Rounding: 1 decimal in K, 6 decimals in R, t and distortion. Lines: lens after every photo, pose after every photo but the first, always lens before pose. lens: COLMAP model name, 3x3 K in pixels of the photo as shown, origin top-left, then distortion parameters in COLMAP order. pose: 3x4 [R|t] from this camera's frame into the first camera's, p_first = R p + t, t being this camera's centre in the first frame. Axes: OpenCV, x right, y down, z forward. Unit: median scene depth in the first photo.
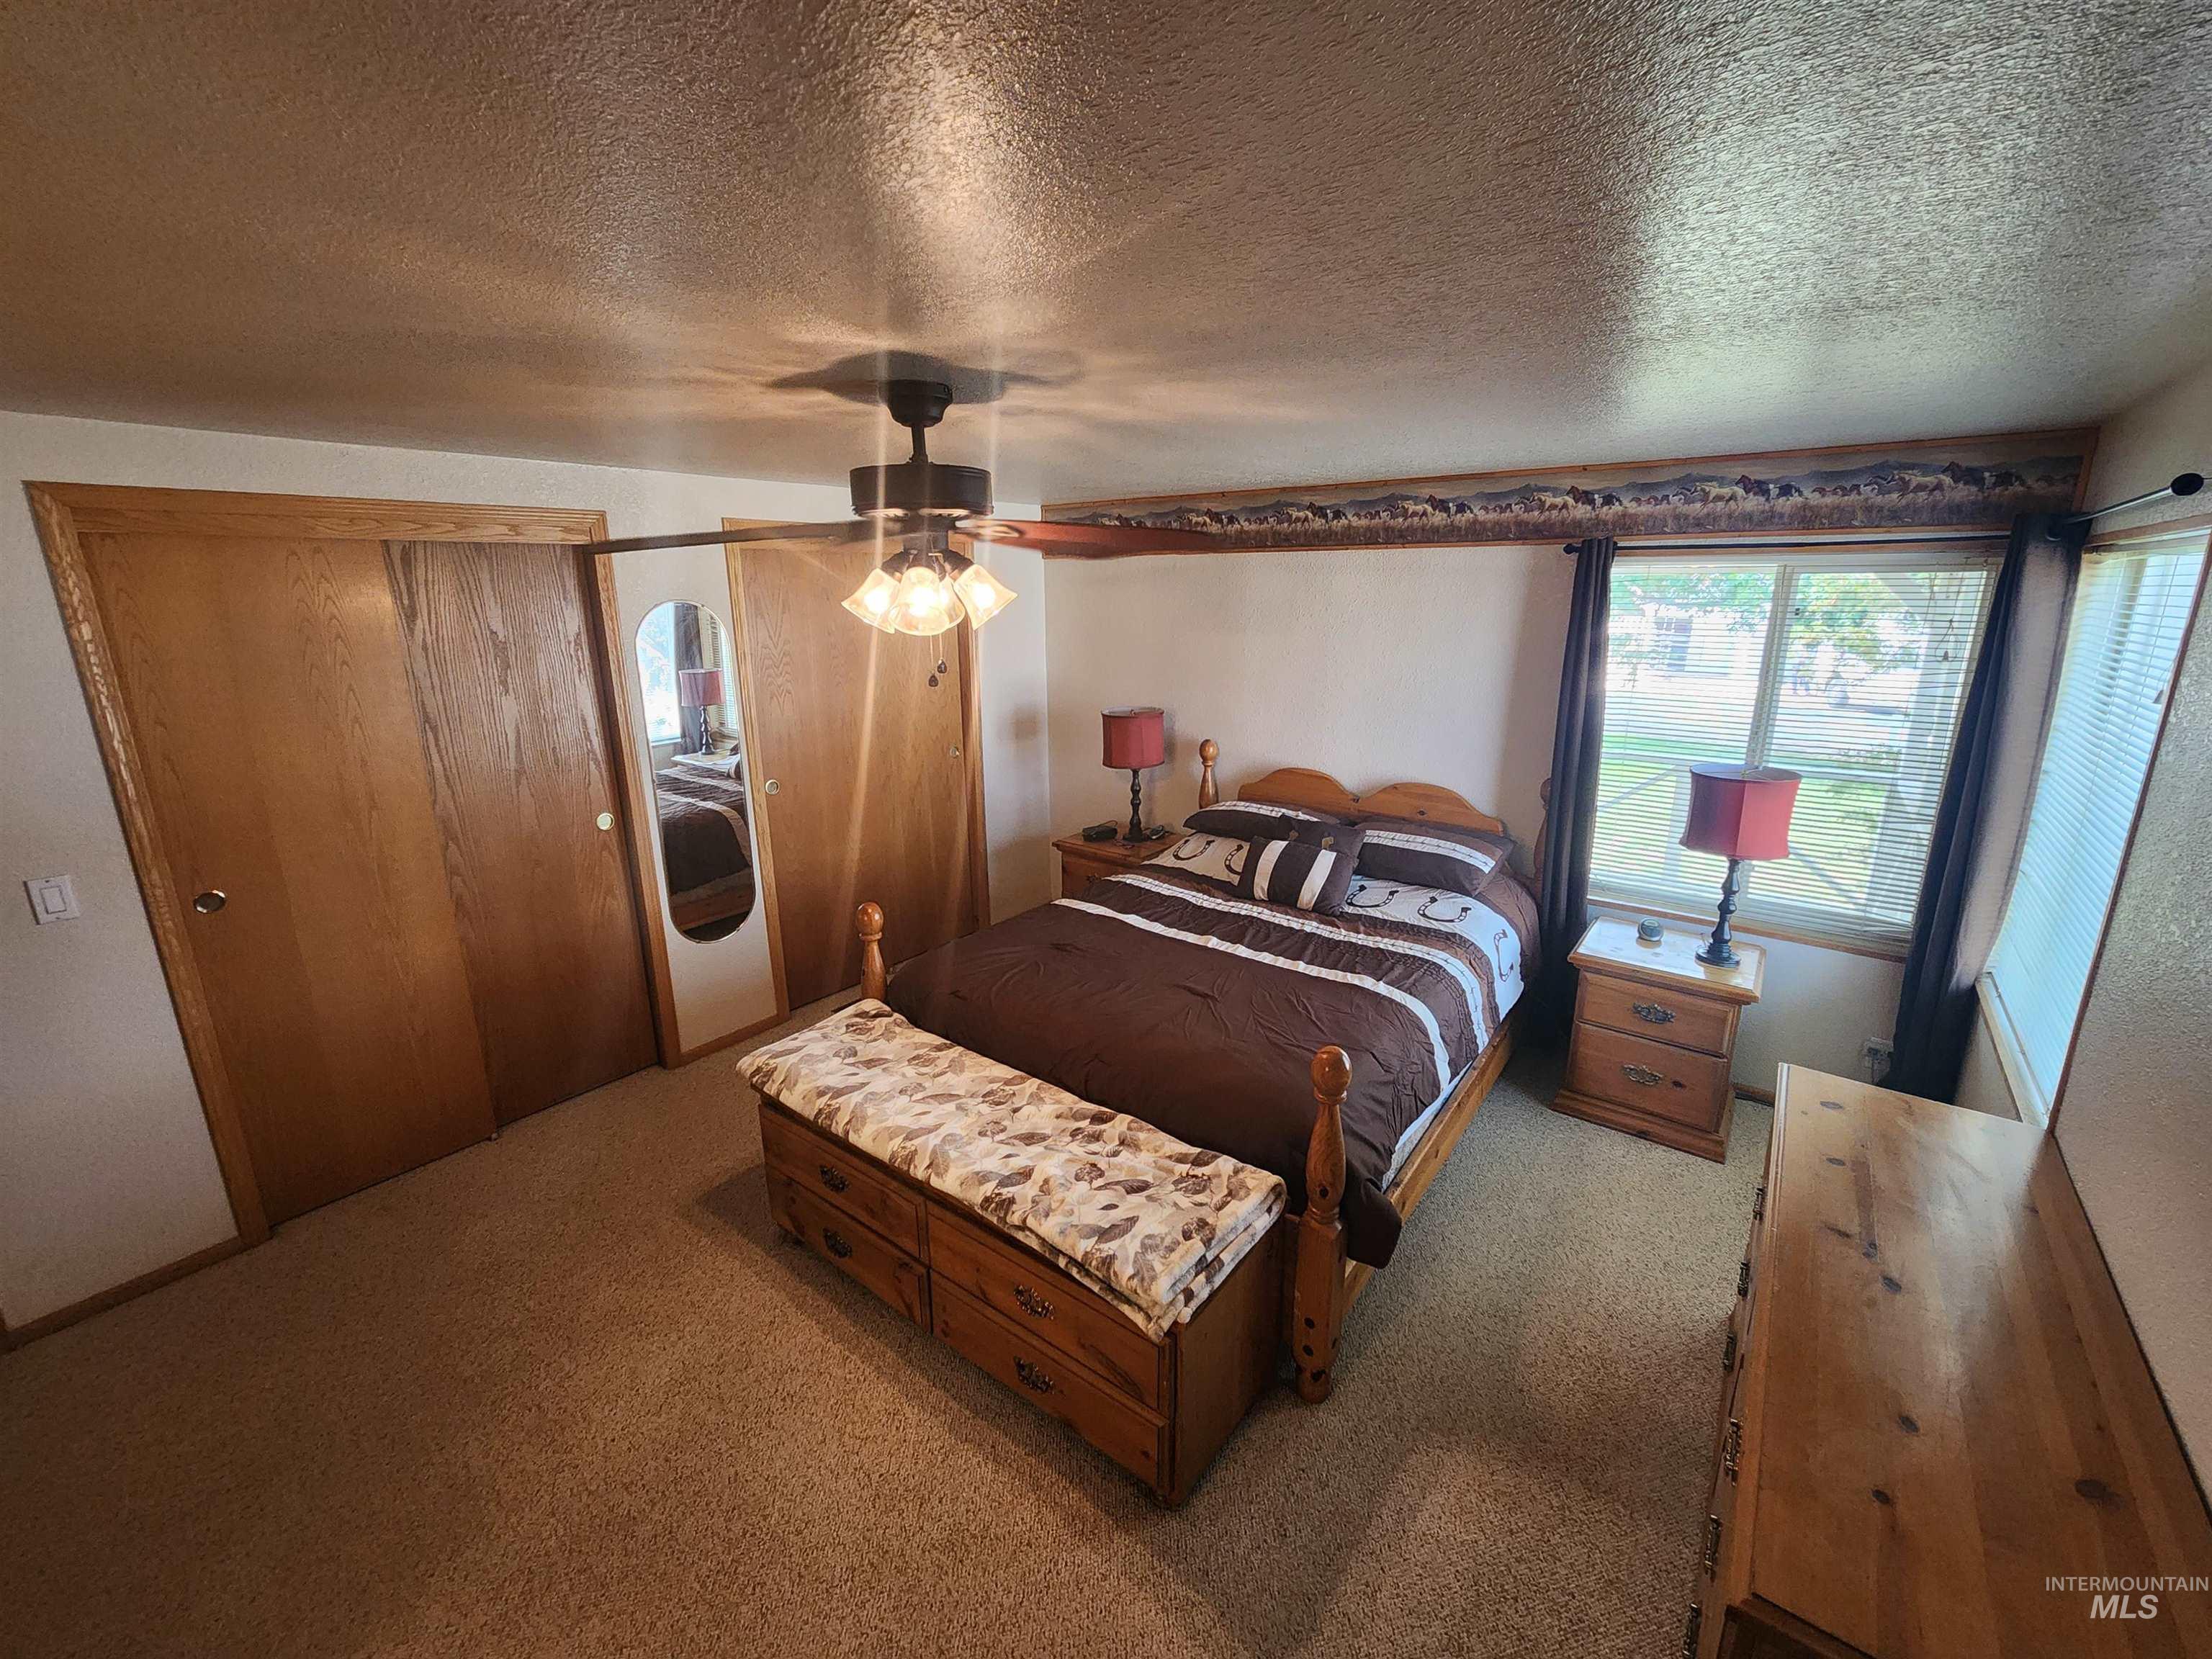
lens RADIAL K [[903.0, 0, 1121.8], [0, 903.0, 813.0], [0, 0, 1]] dist [-0.000669, -0.000039]
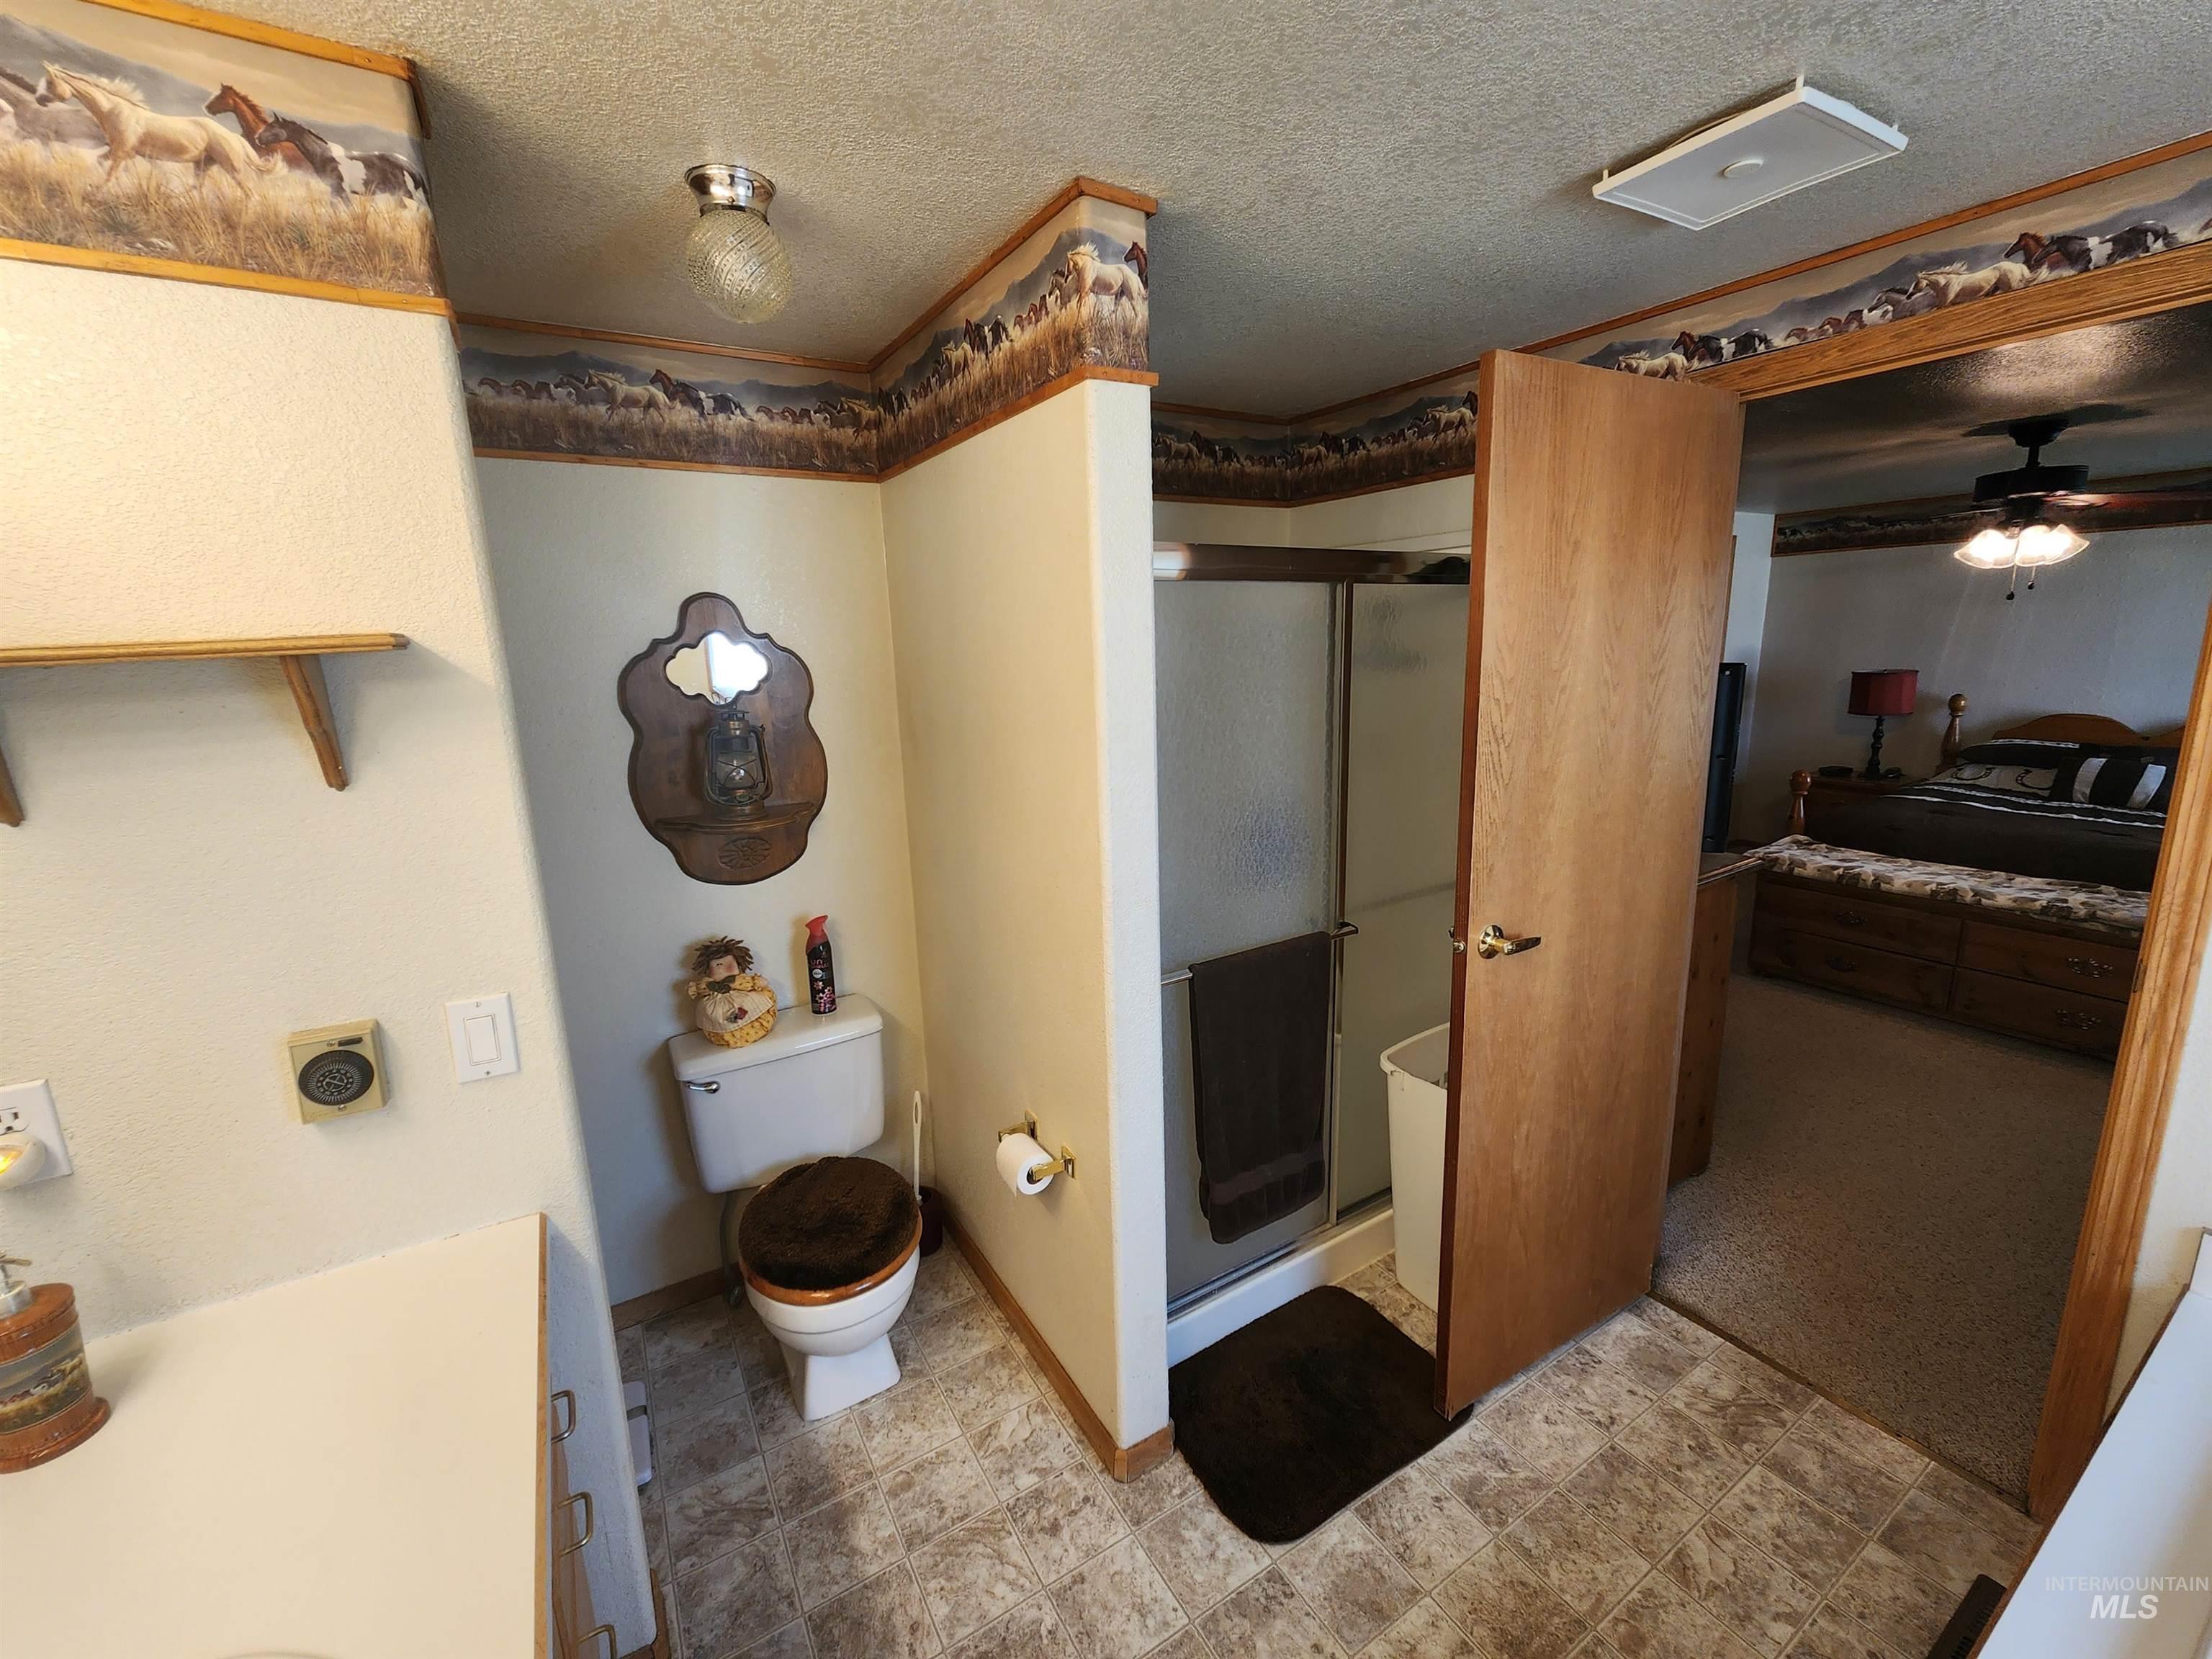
lens RADIAL K [[903.0, 0, 1121.8], [0, 903.0, 813.0], [0, 0, 1]] dist [-0.000669, -0.000039]
pose [[0.934209, 0.049366, -0.353293, -0.727260], [-0.065134, 0.997335, -0.032875, 0.266500], [0.350729, 0.053723, 0.934935, -0.718663]]
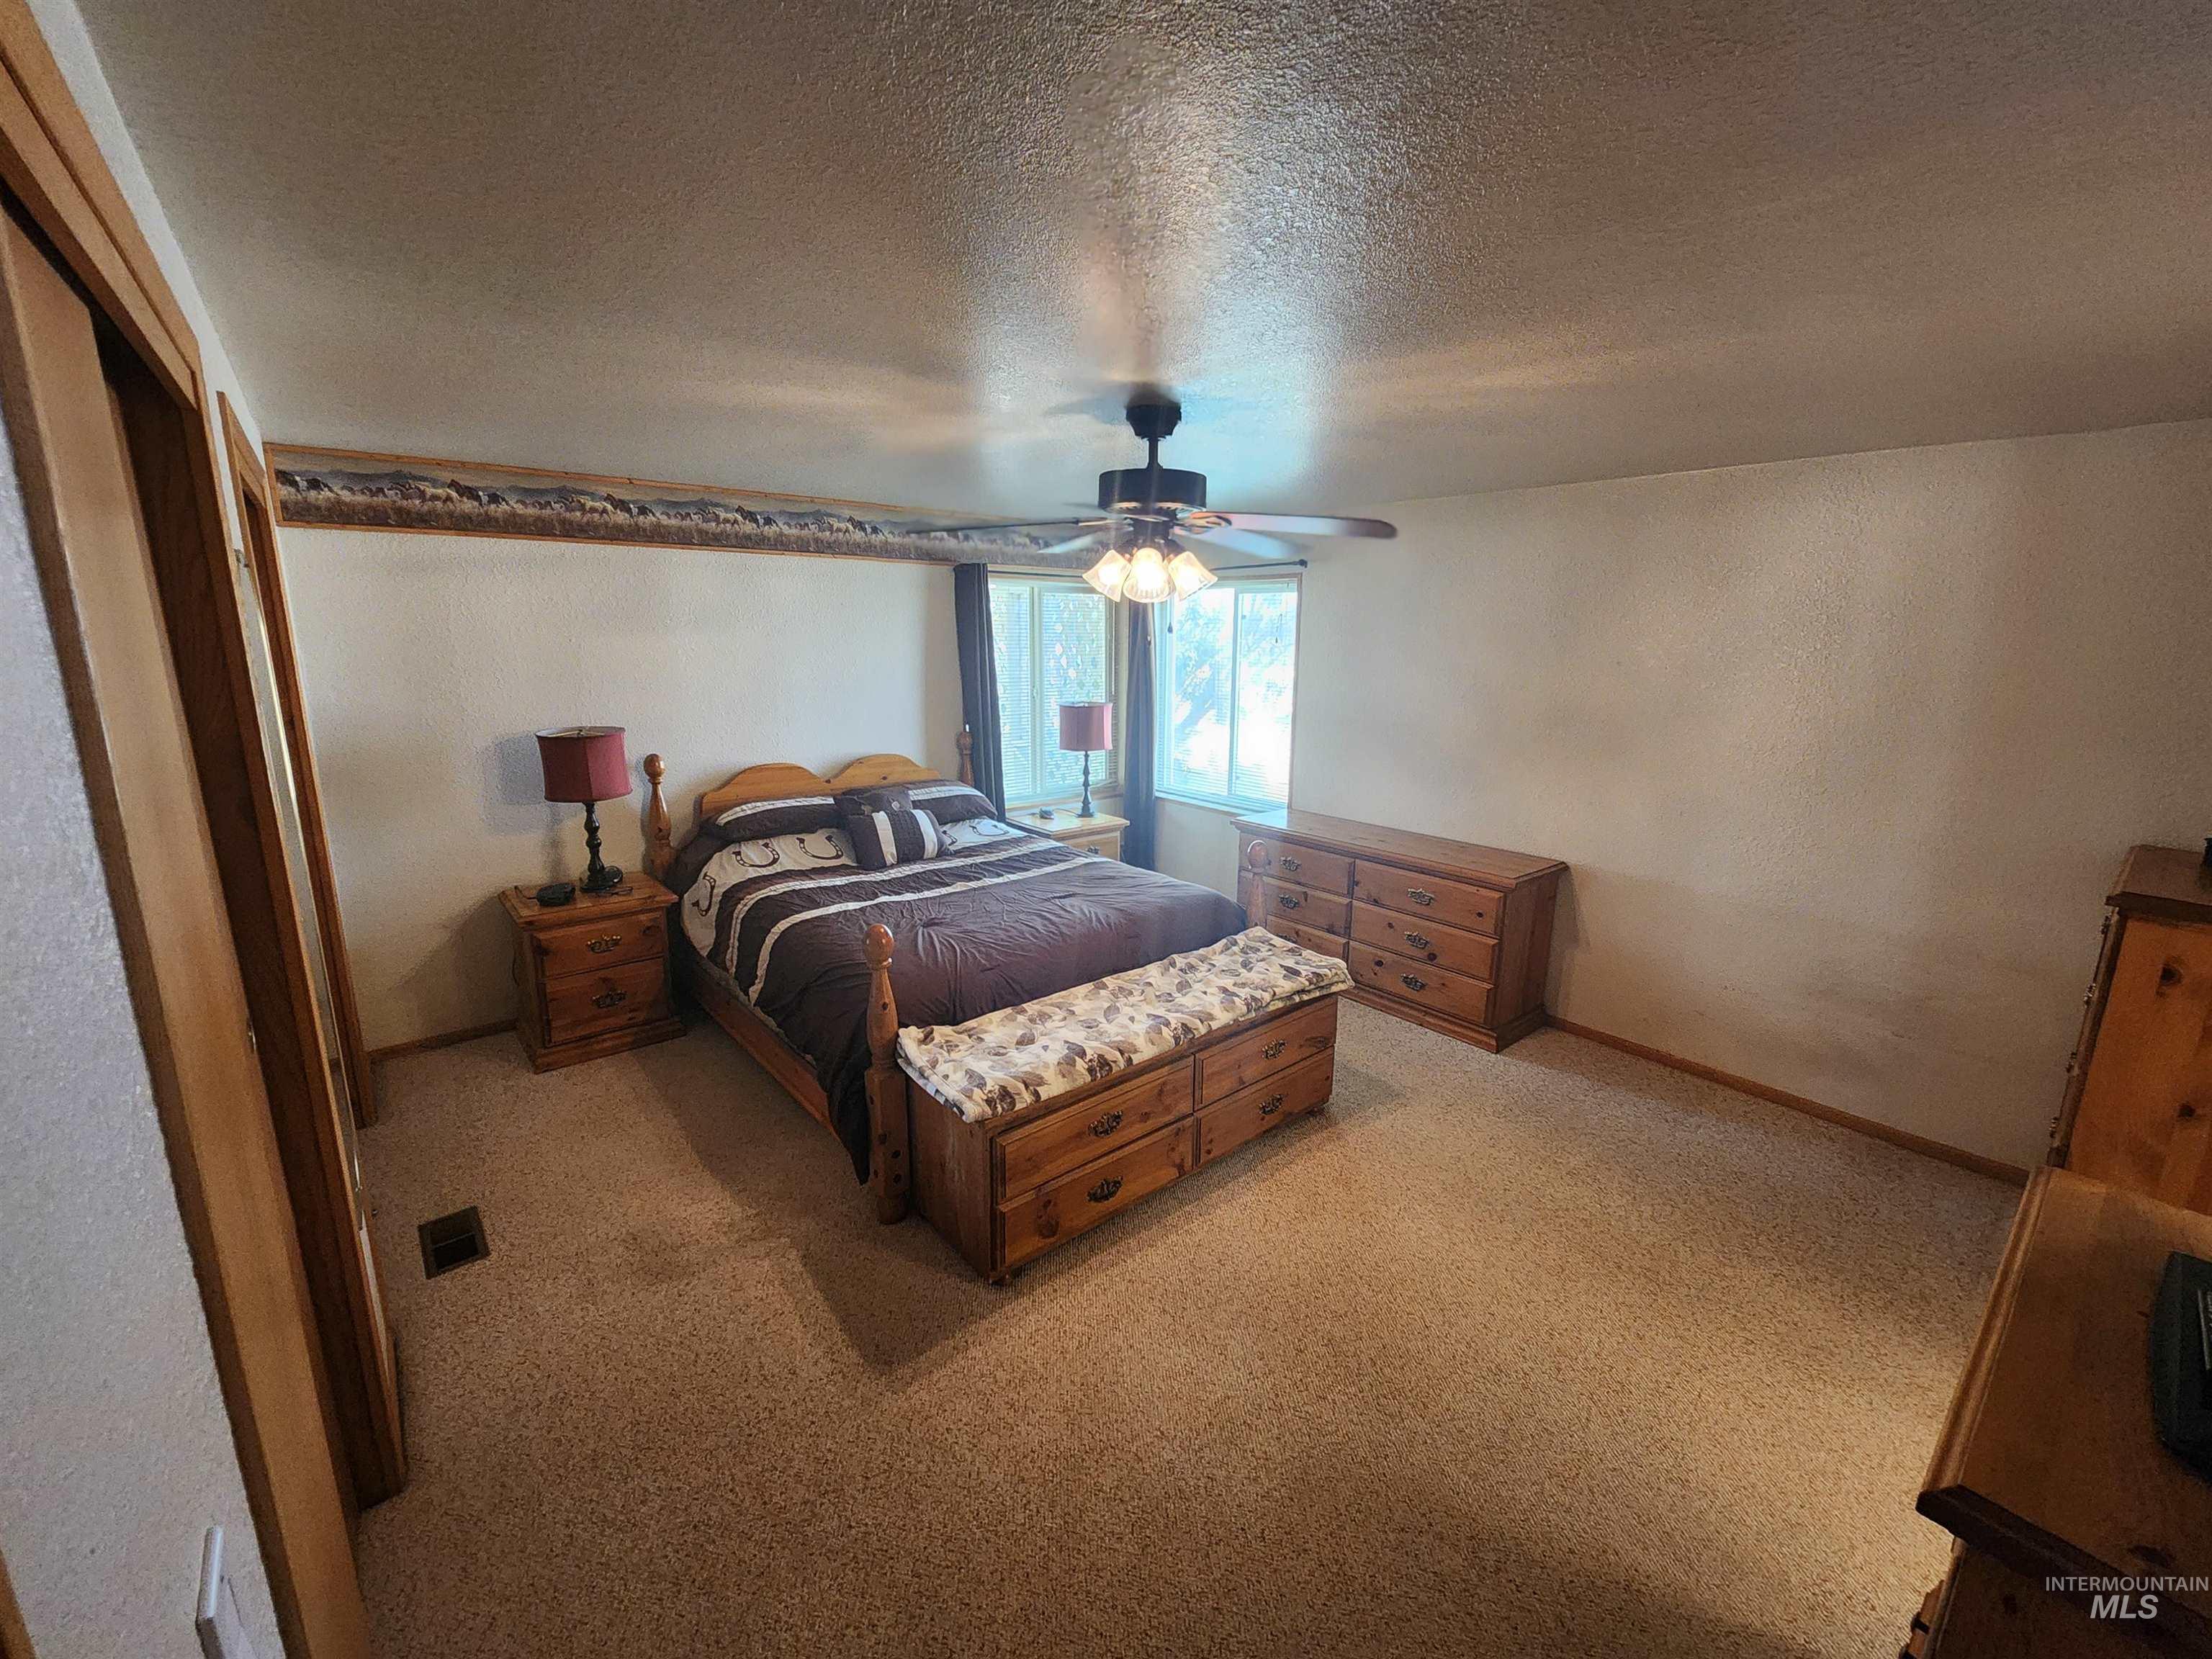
lens RADIAL K [[903.0, 0, 1121.8], [0, 903.0, 813.0], [0, 0, 1]] dist [-0.000669, -0.000039]
pose [[0.219855, -0.191431, 0.956566, -0.941986], [0.225455, 0.963982, 0.141097, -0.066543], [-0.949123, 0.184642, 0.255095, 0.487428]]
